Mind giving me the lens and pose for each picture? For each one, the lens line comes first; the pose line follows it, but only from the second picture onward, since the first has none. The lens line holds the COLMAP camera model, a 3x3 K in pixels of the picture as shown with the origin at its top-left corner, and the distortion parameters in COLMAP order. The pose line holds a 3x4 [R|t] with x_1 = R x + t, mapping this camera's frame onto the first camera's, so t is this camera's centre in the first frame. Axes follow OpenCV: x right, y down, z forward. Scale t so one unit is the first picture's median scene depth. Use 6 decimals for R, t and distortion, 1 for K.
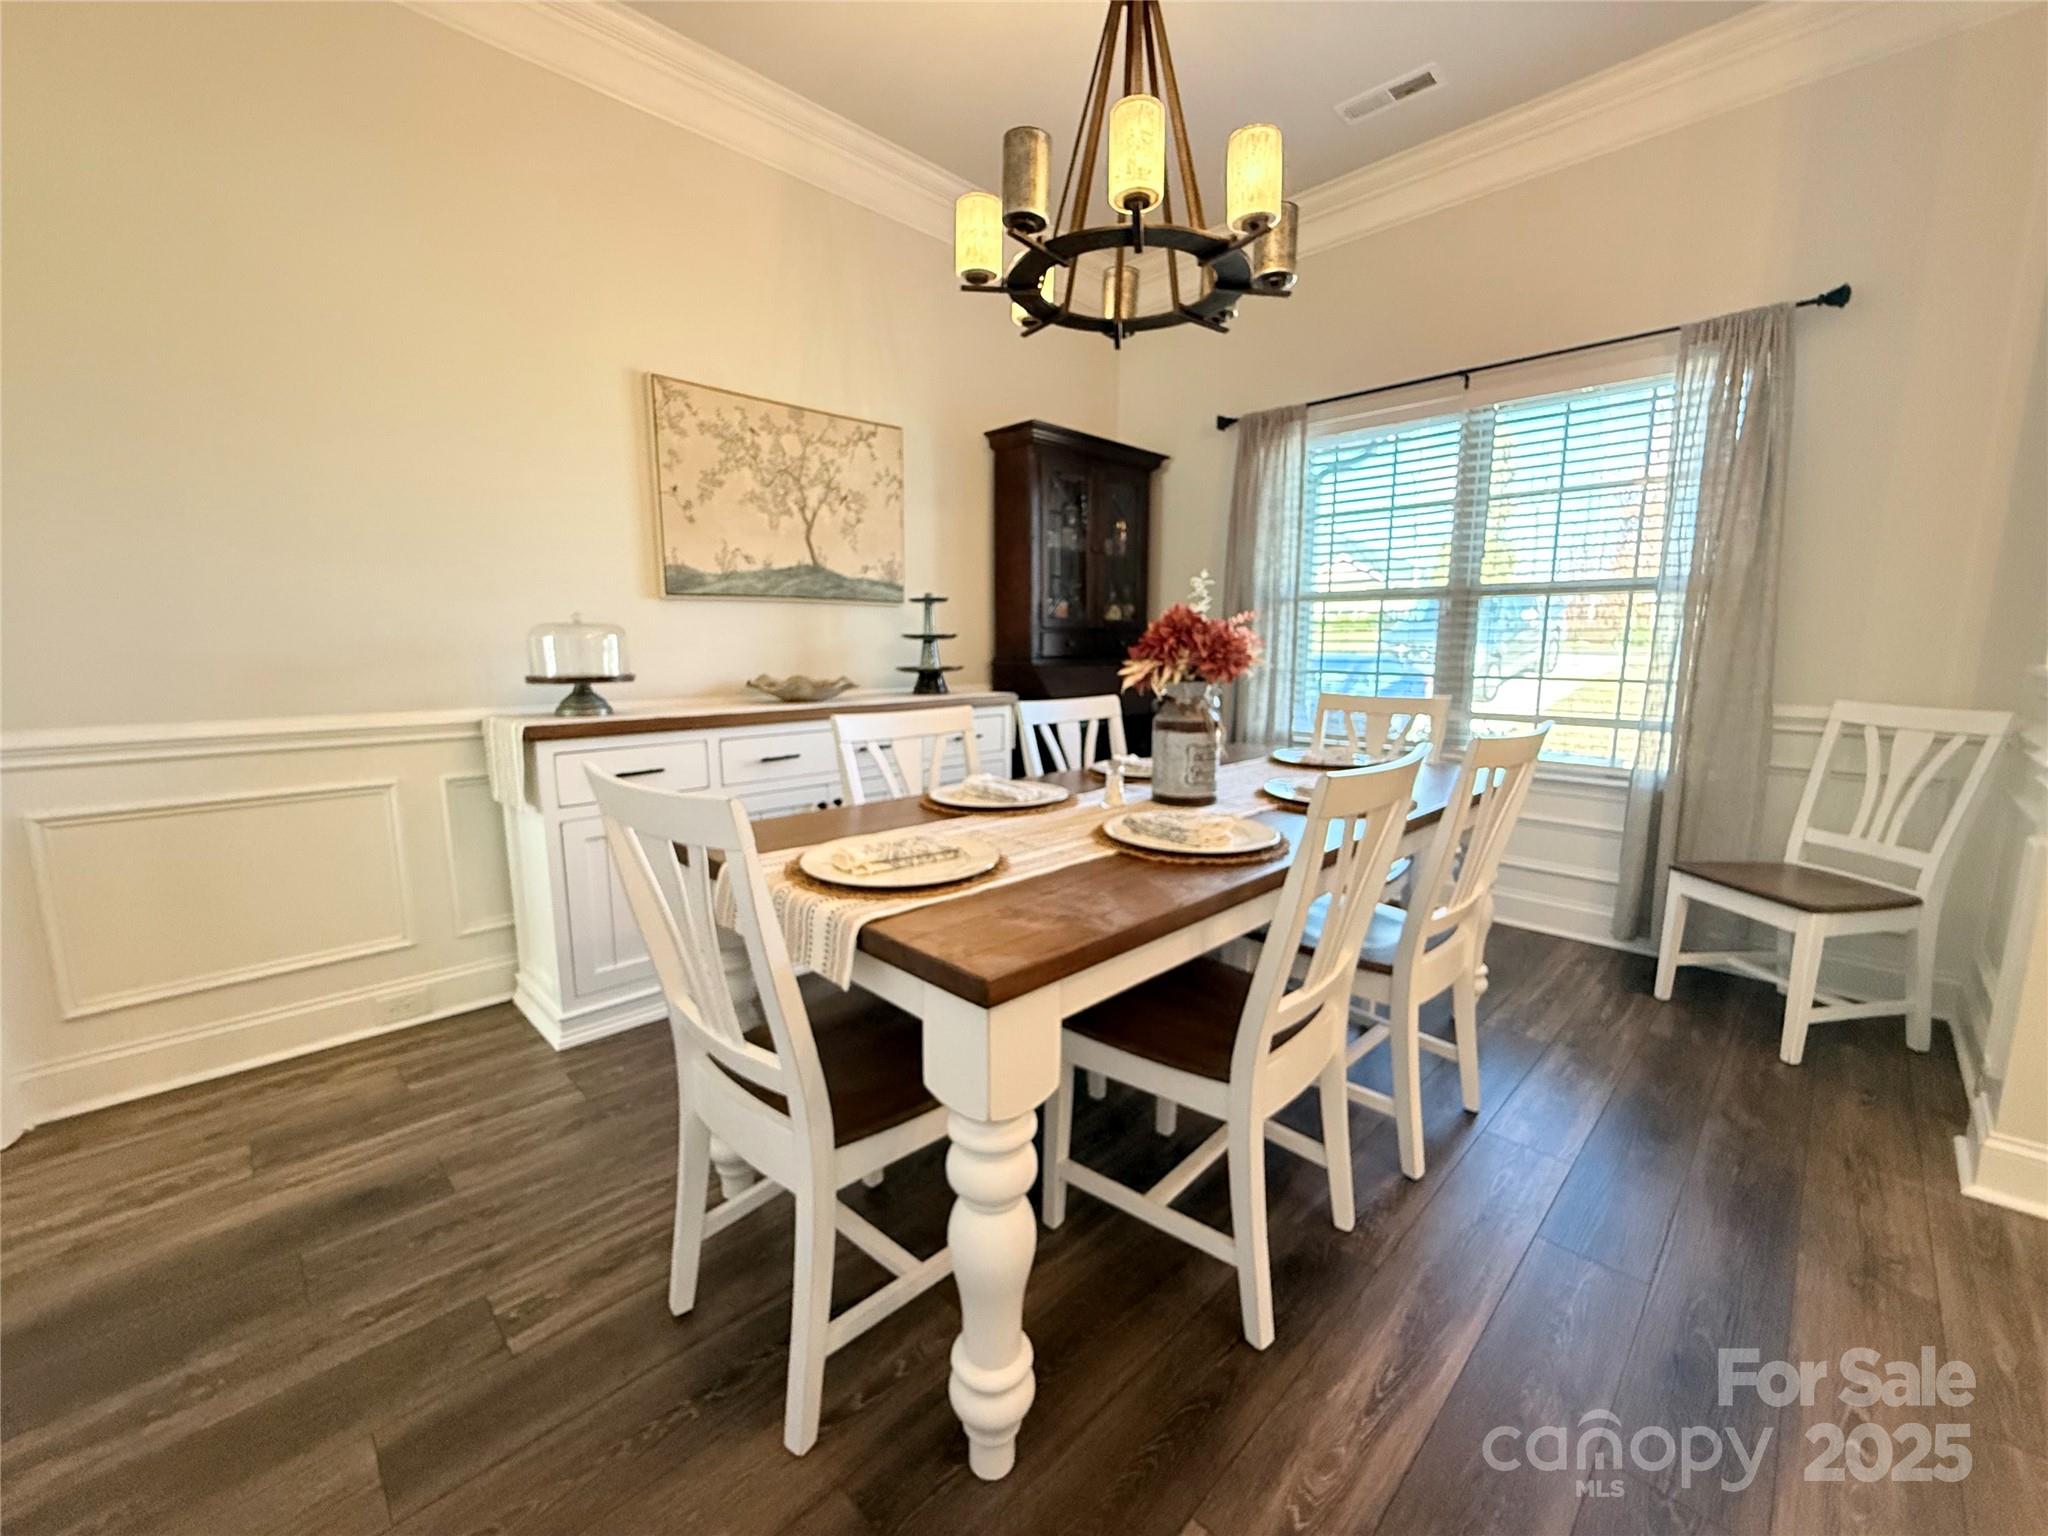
lens RADIAL K [[817.7, 0, 1019.8], [0, 817.7, 766.8], [0, 0, 1]] dist [-0.002330, 0.000128]
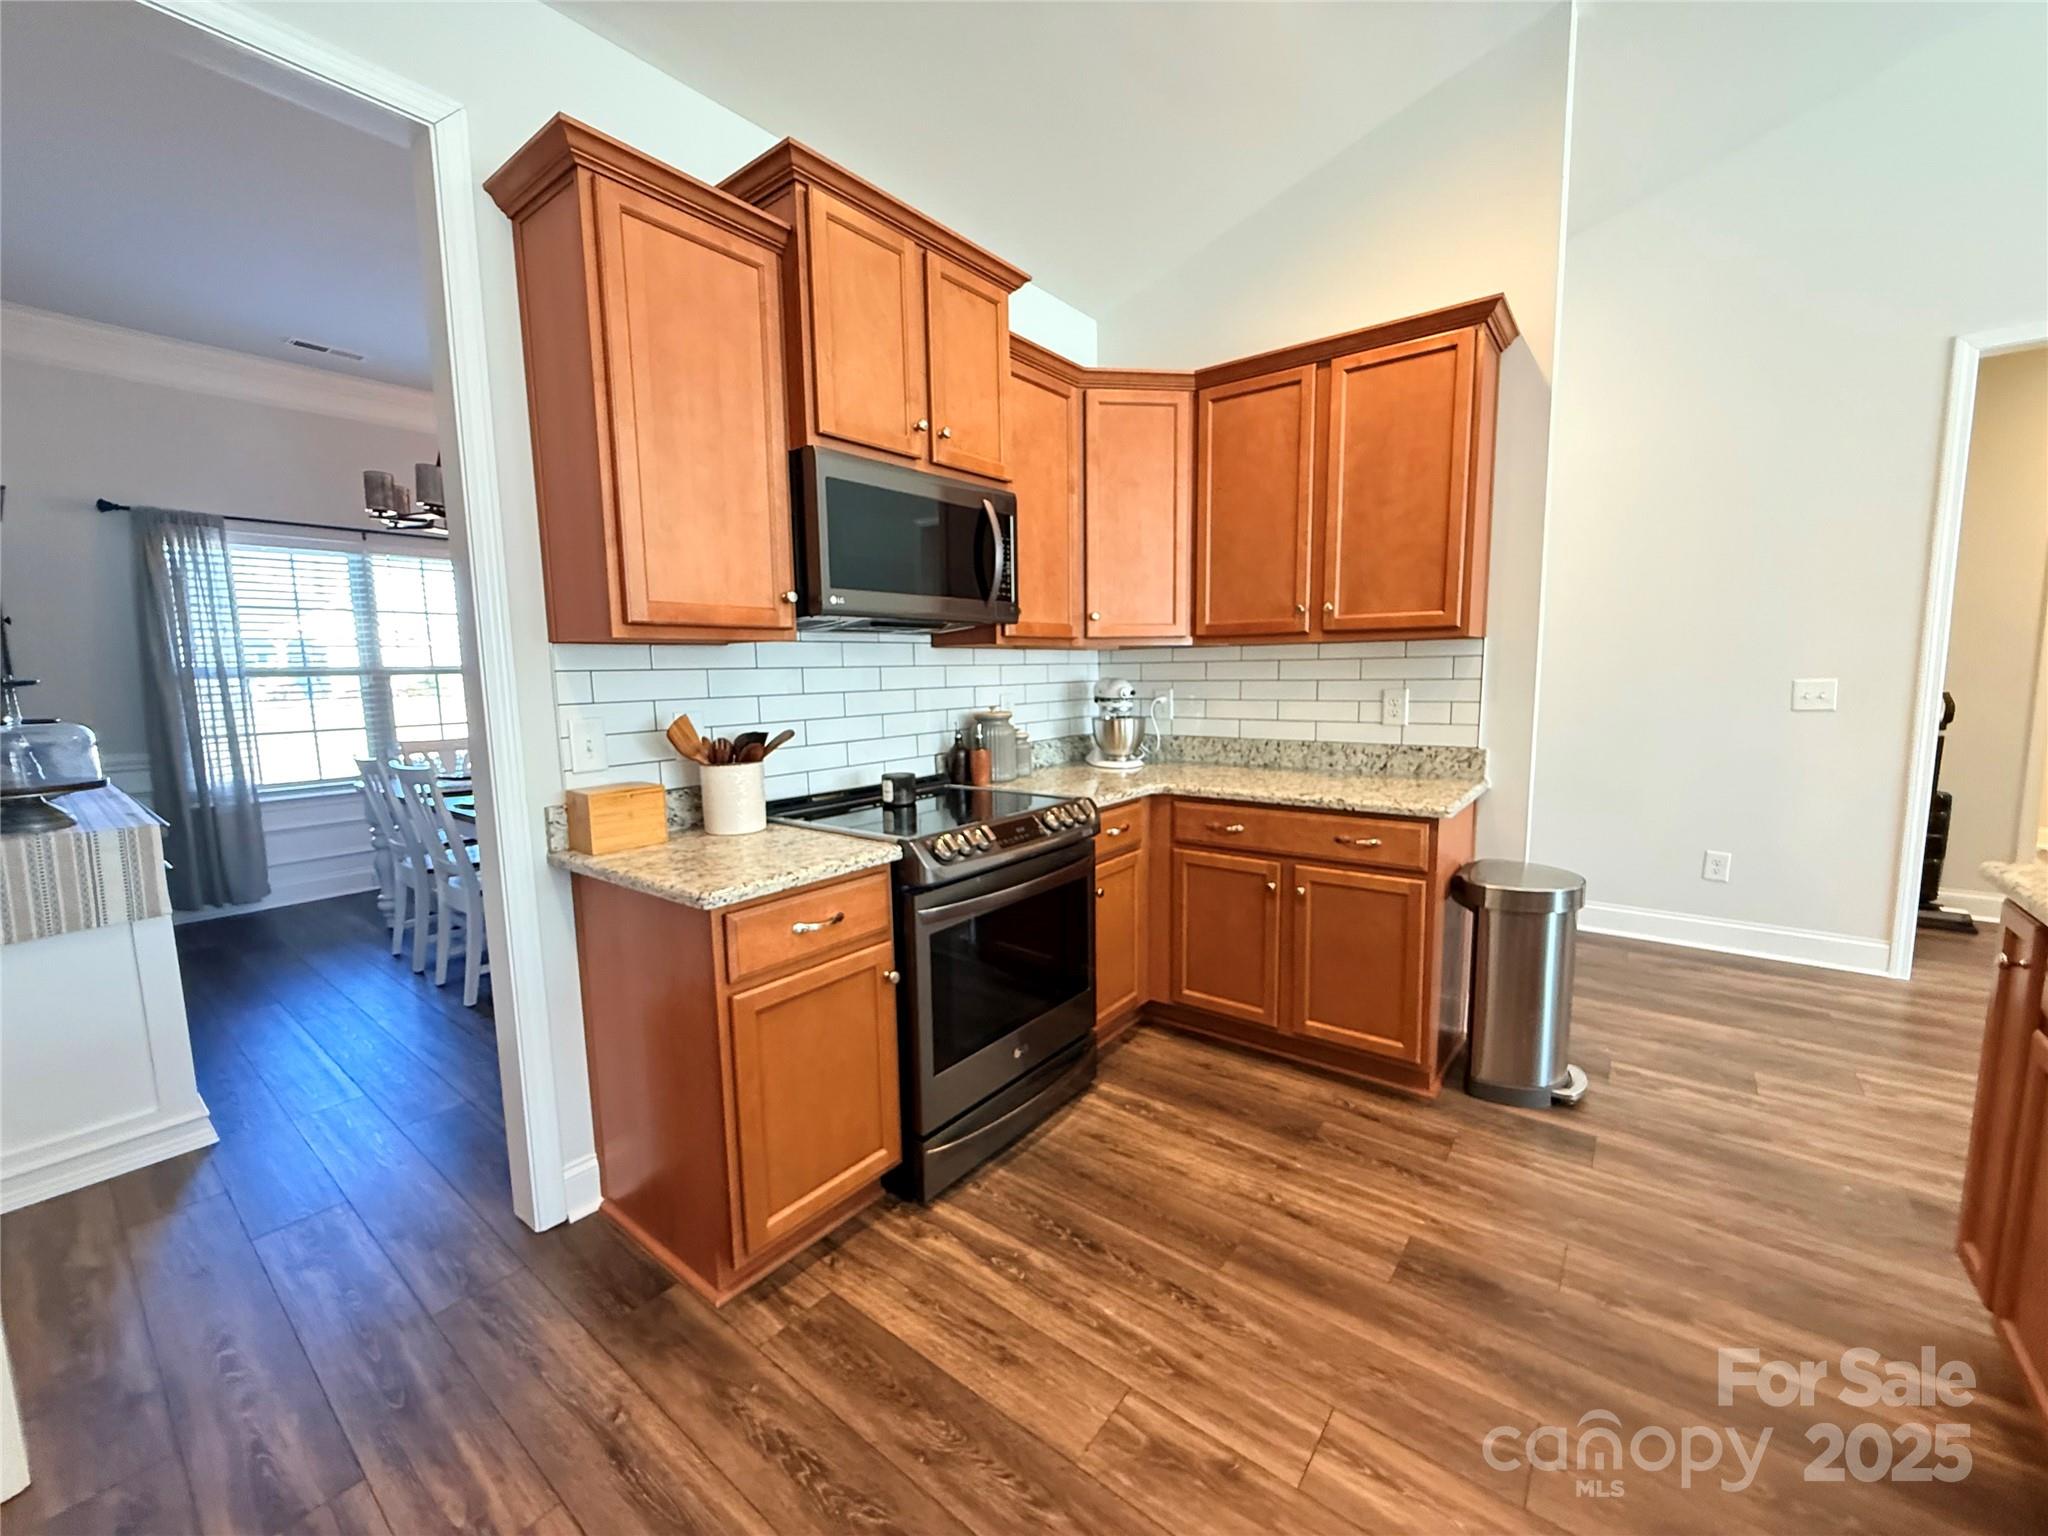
lens RADIAL K [[823.0, 0, 1019.3], [0, 823.0, 764.1], [0, 0, 1]] dist [-0.000061, -0.000101]
pose [[-0.123238, -0.113241, 0.985895, -1.217048], [0.164768, 0.977344, 0.132855, -0.060486], [-0.978603, 0.178817, -0.101788, 0.034685]]
